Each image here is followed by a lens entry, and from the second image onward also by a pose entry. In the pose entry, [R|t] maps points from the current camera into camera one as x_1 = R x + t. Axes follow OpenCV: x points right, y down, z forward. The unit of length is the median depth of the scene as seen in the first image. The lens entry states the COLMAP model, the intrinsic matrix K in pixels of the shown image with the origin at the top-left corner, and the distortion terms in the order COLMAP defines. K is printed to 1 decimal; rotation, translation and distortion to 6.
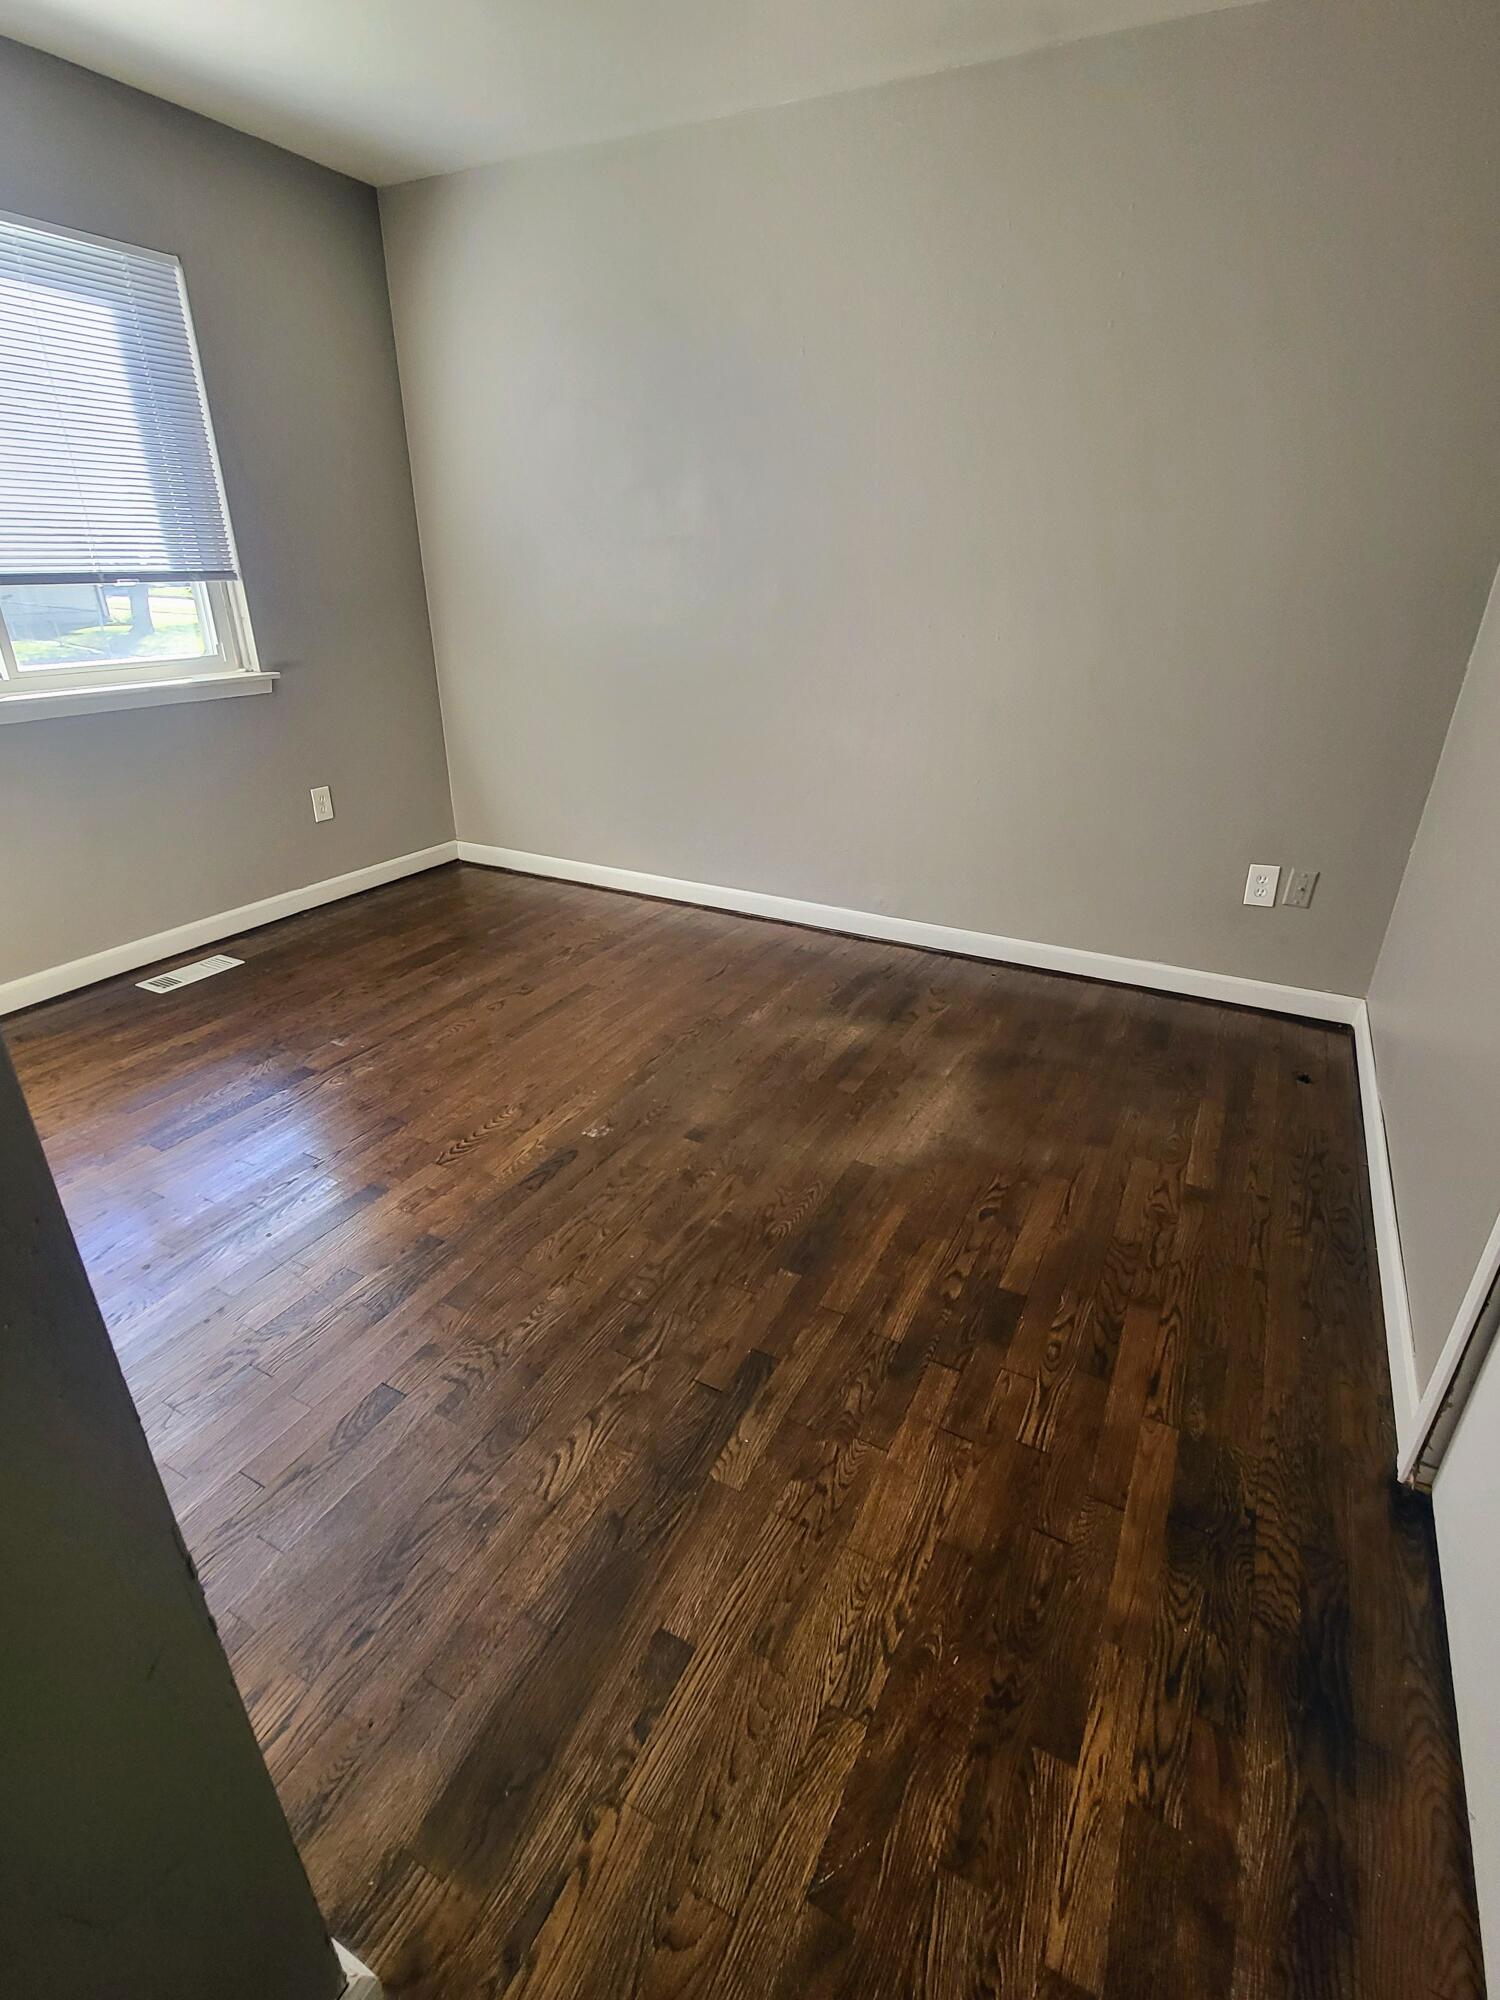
lens RADIAL K [[945.6, 0, 760.4], [0, 945.6, 1004.3], [0, 0, 1]] dist [0.008949, -0.004763]
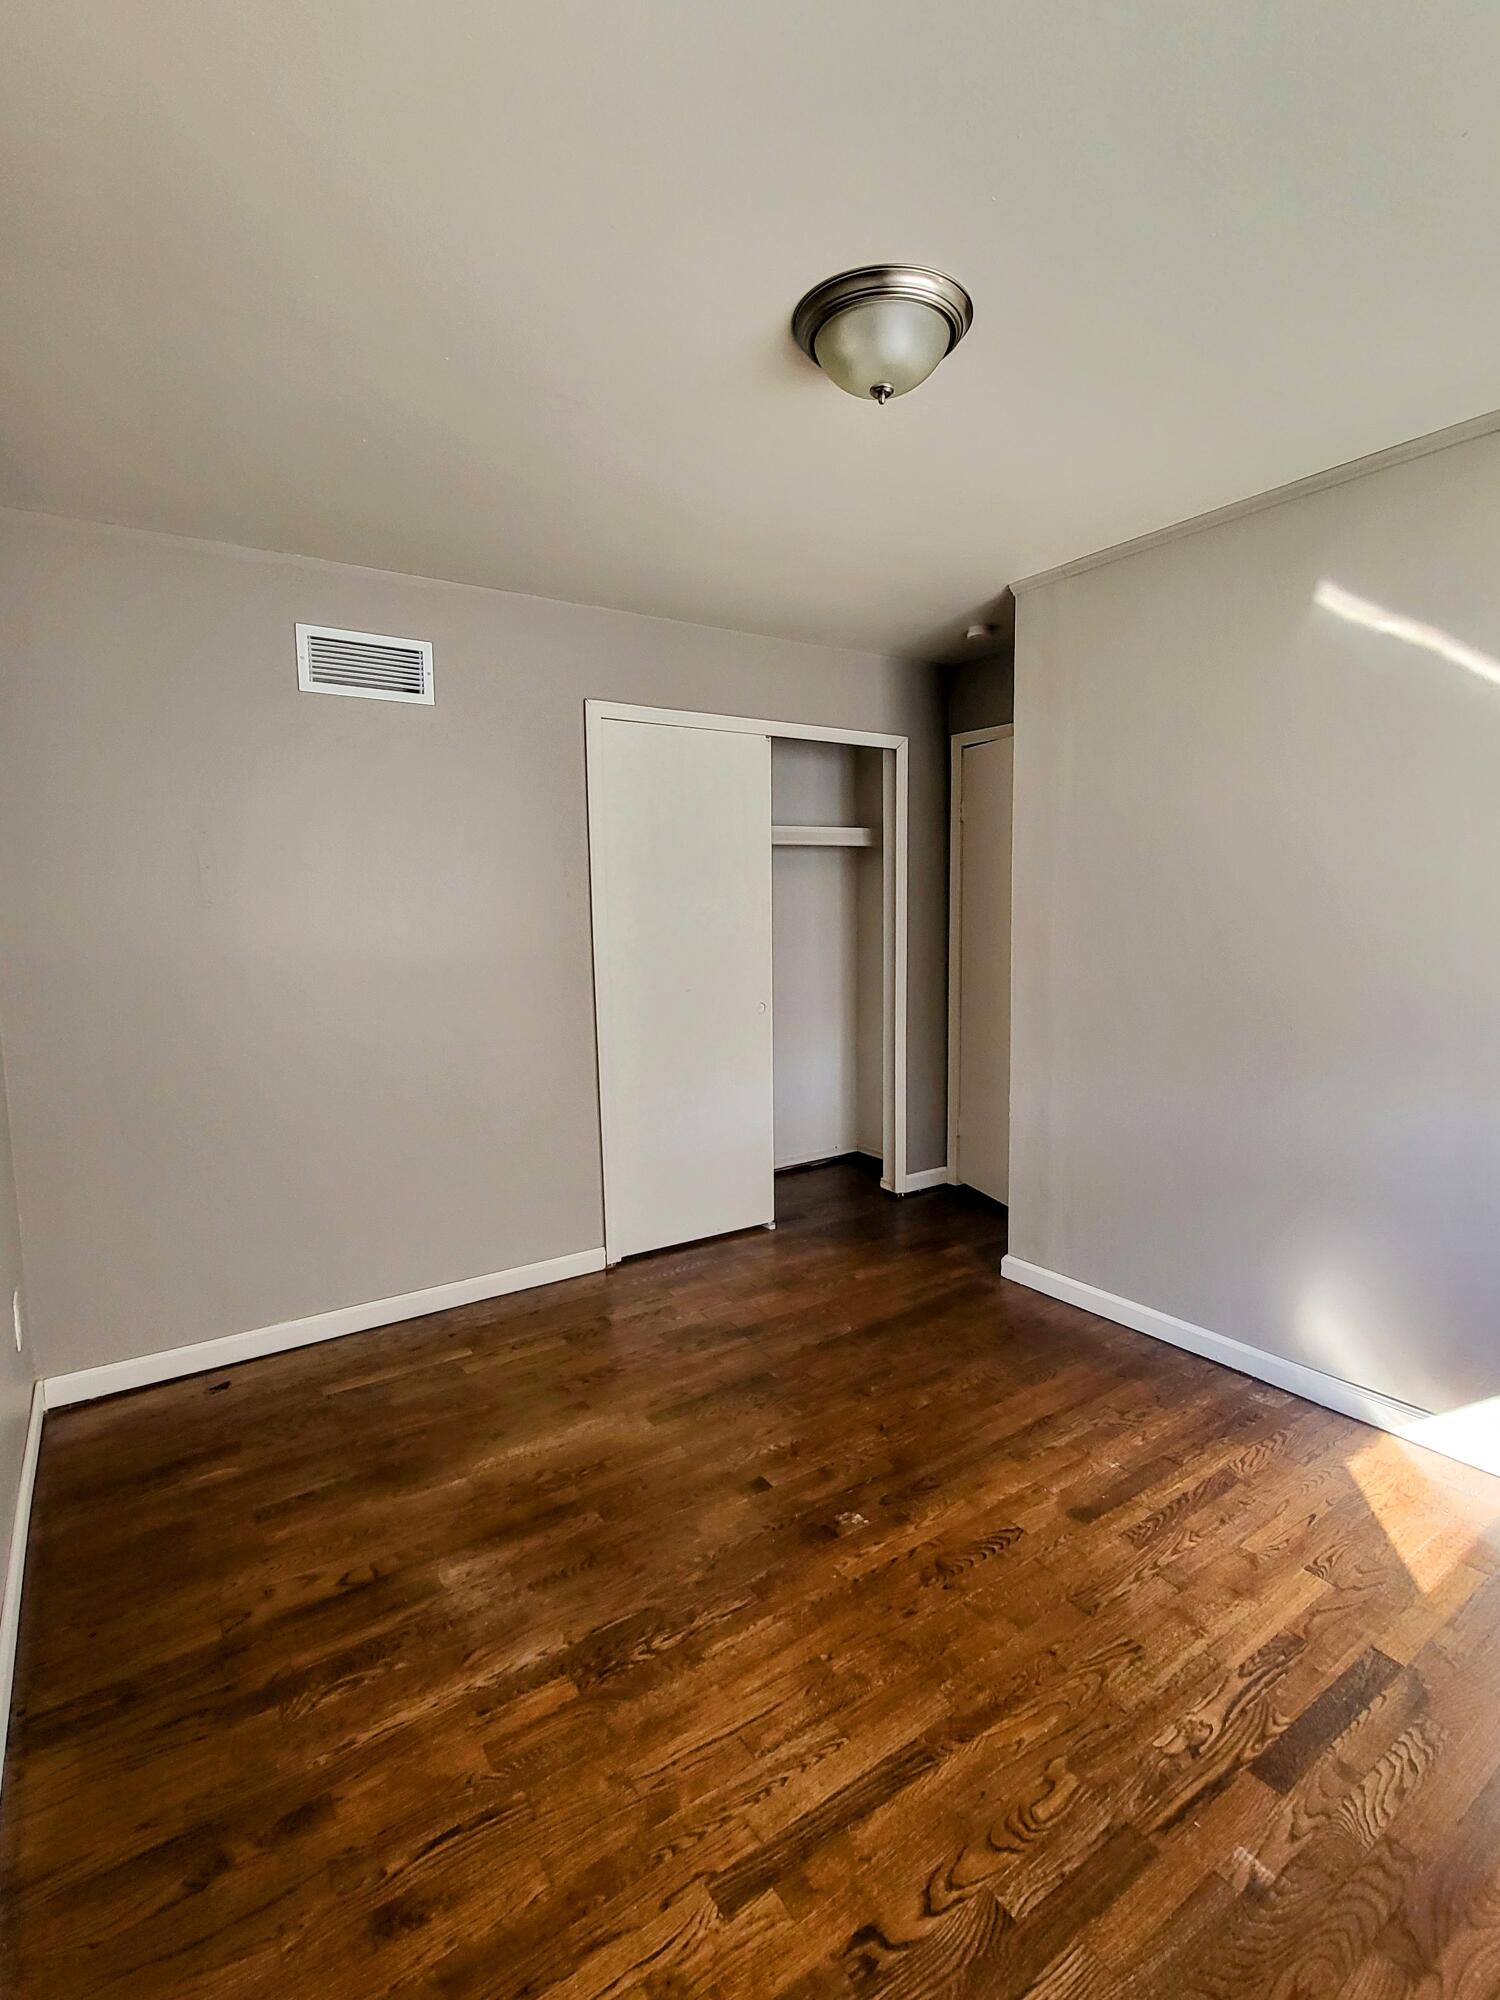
lens RADIAL K [[945.6, 0, 755.4], [0, 945.6, 996.7], [0, 0, 1]] dist [0.008949, -0.004763]
pose [[-0.880798, -0.043001, 0.471536, -0.448155], [0.211837, 0.854855, 0.473654, -0.677554], [-0.423463, 0.517082, -0.743845, 1.302549]]
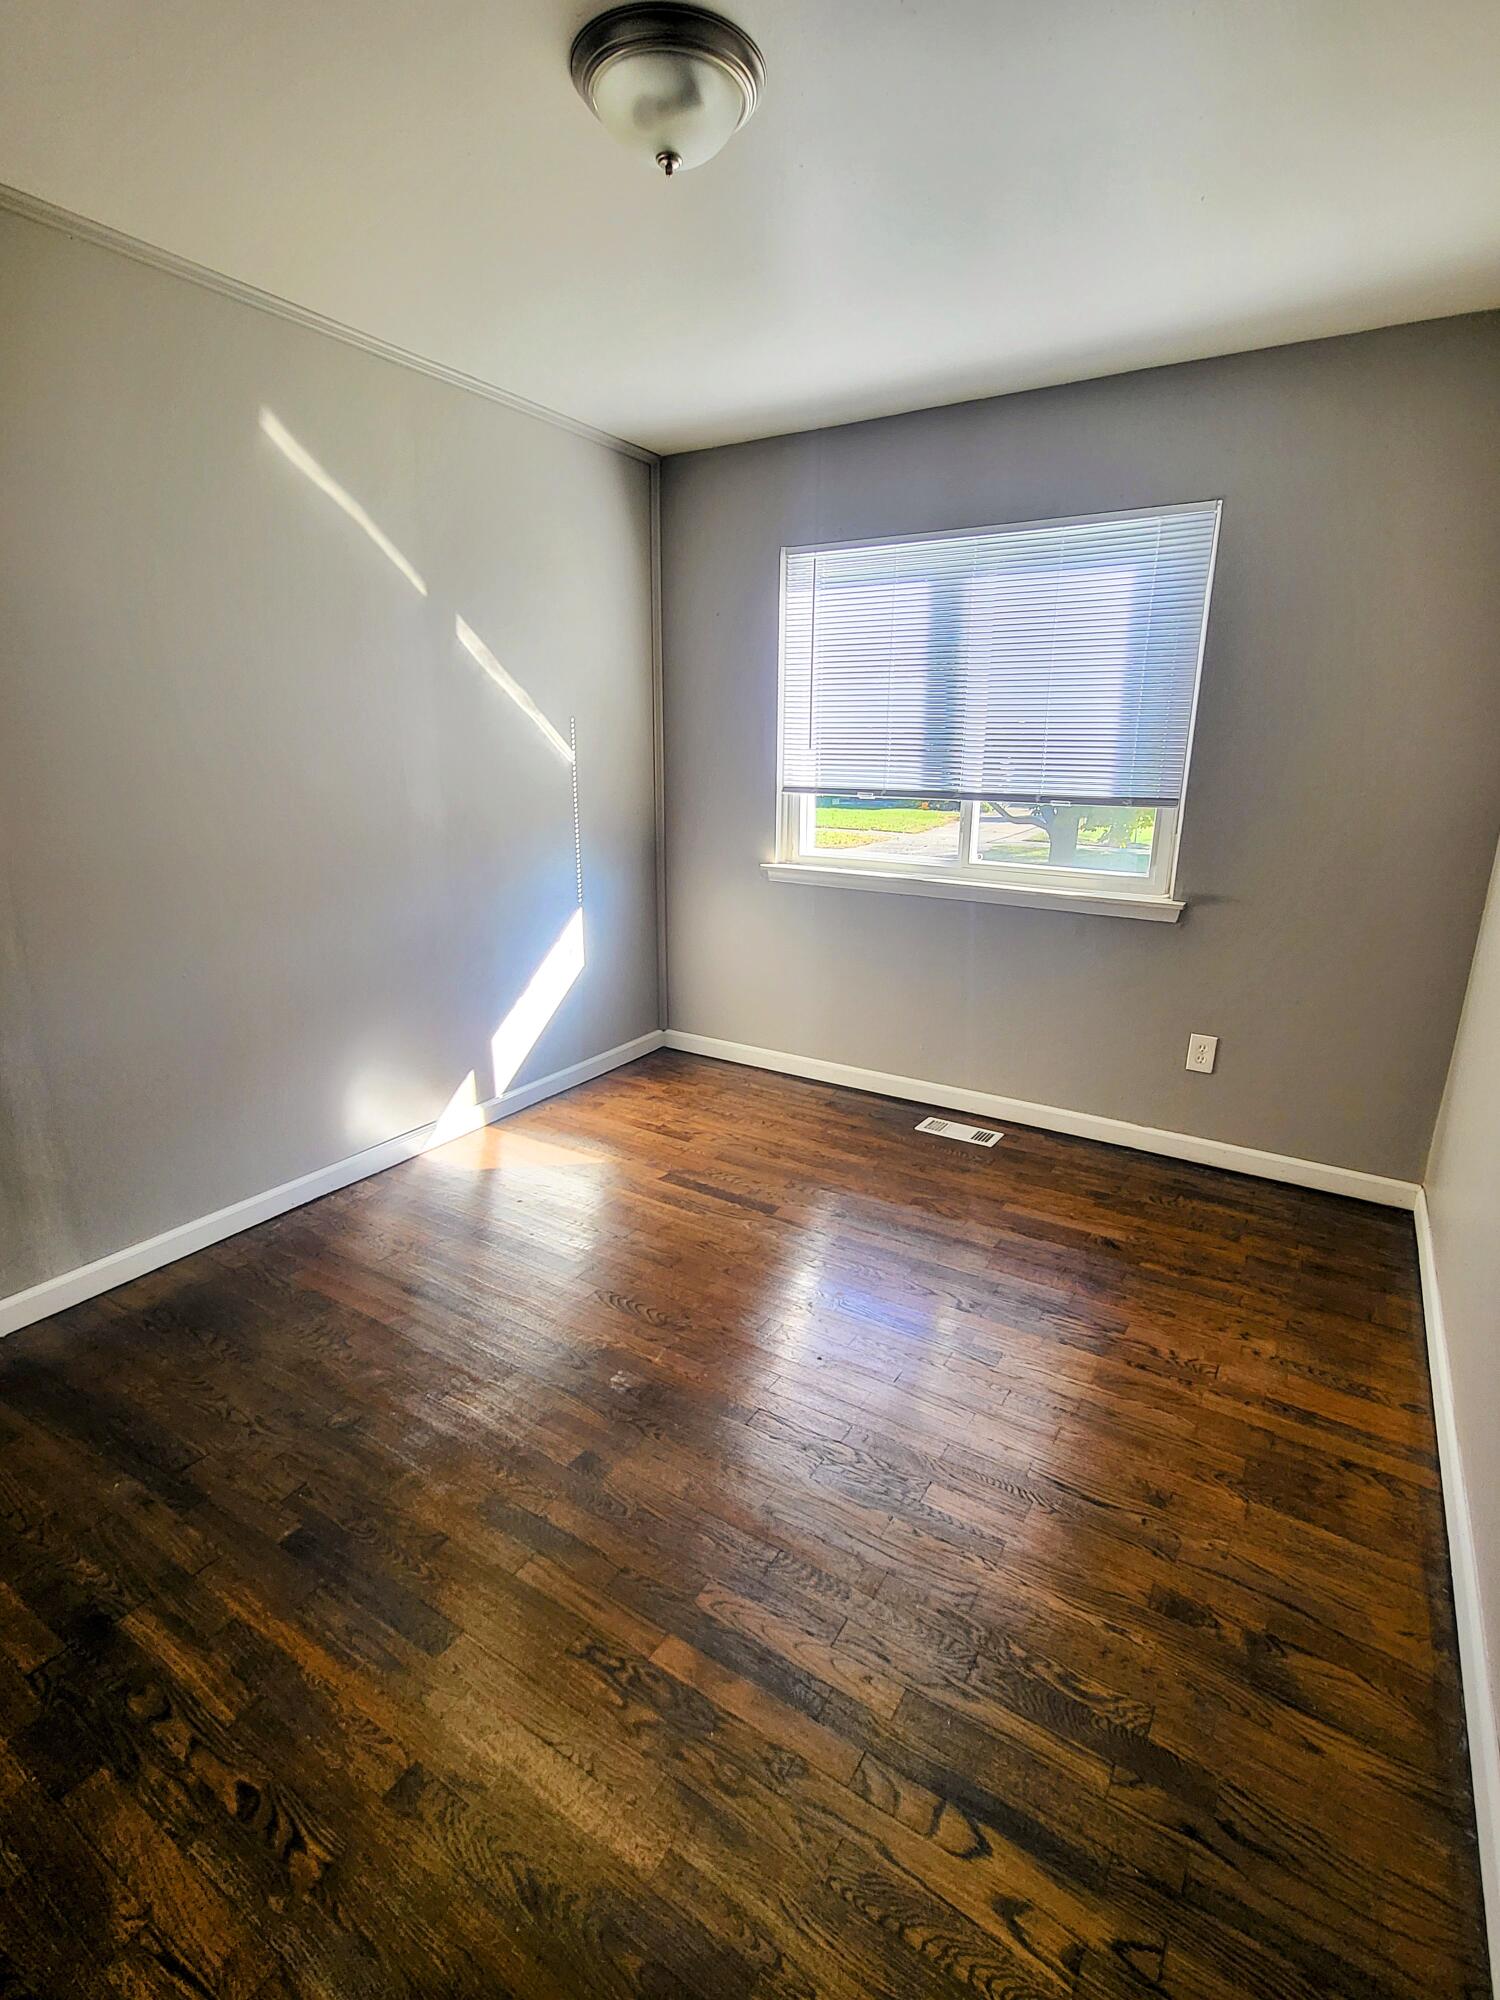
lens RADIAL K [[945.6, 0, 760.8], [0, 945.6, 1007.1], [0, 0, 1]] dist [0.008949, -0.004763]
pose [[-0.076294, 0.261230, -0.962257, 0.531152], [-0.436997, 0.858684, 0.267760, -0.423818], [0.896222, 0.440931, 0.048644, 0.816095]]
